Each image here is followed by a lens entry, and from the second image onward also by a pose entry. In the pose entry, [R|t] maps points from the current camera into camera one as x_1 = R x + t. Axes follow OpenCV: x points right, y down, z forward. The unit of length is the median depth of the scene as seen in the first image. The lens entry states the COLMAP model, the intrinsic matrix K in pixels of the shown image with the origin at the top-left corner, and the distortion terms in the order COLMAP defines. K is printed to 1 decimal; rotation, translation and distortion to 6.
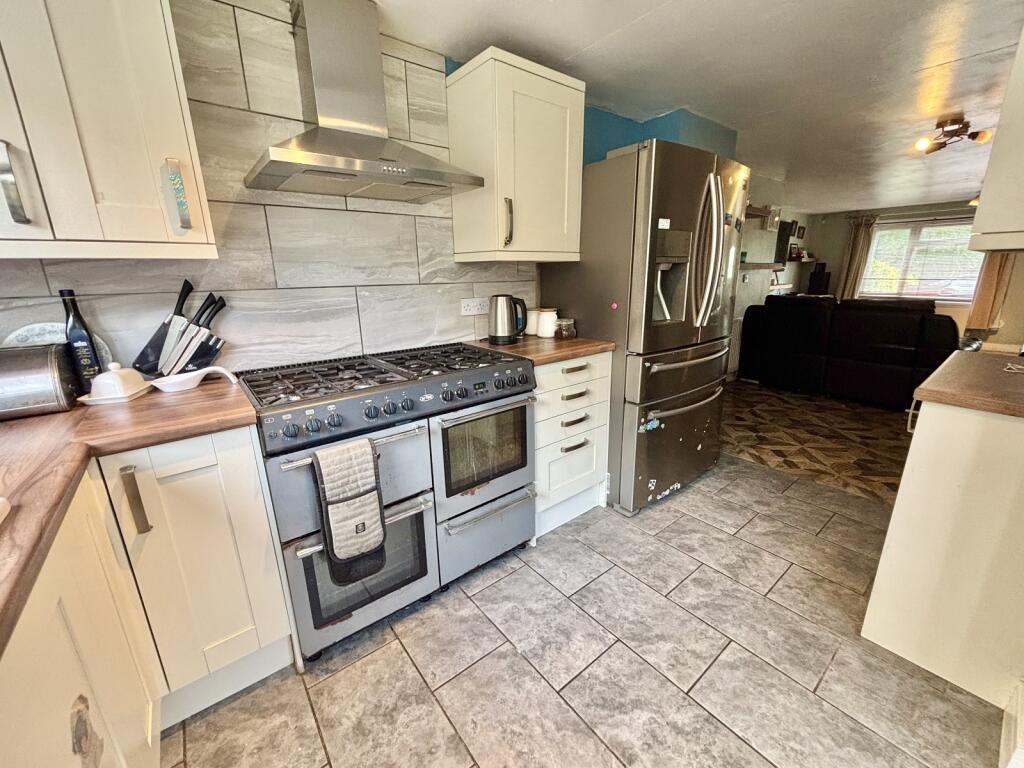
lens RADIAL K [[411.4, 0, 510.2], [0, 411.4, 381.6], [0, 0, 1]] dist [0.002554, -0.003725]
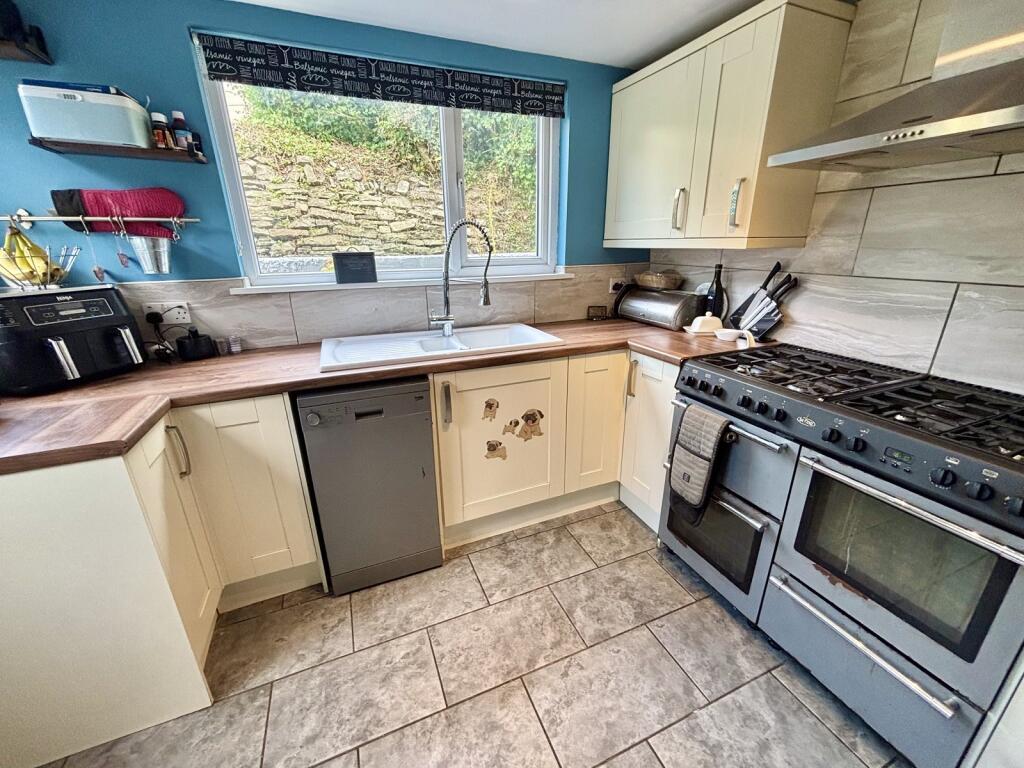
lens RADIAL K [[411.4, 0, 510.2], [0, 411.4, 381.6], [0, 0, 1]] dist [0.002554, -0.003725]
pose [[-0.271961, 0.325175, -0.905703, 0.653765], [-0.235089, 0.890210, 0.390204, -0.205993], [0.933151, 0.319041, -0.165657, 0.520120]]
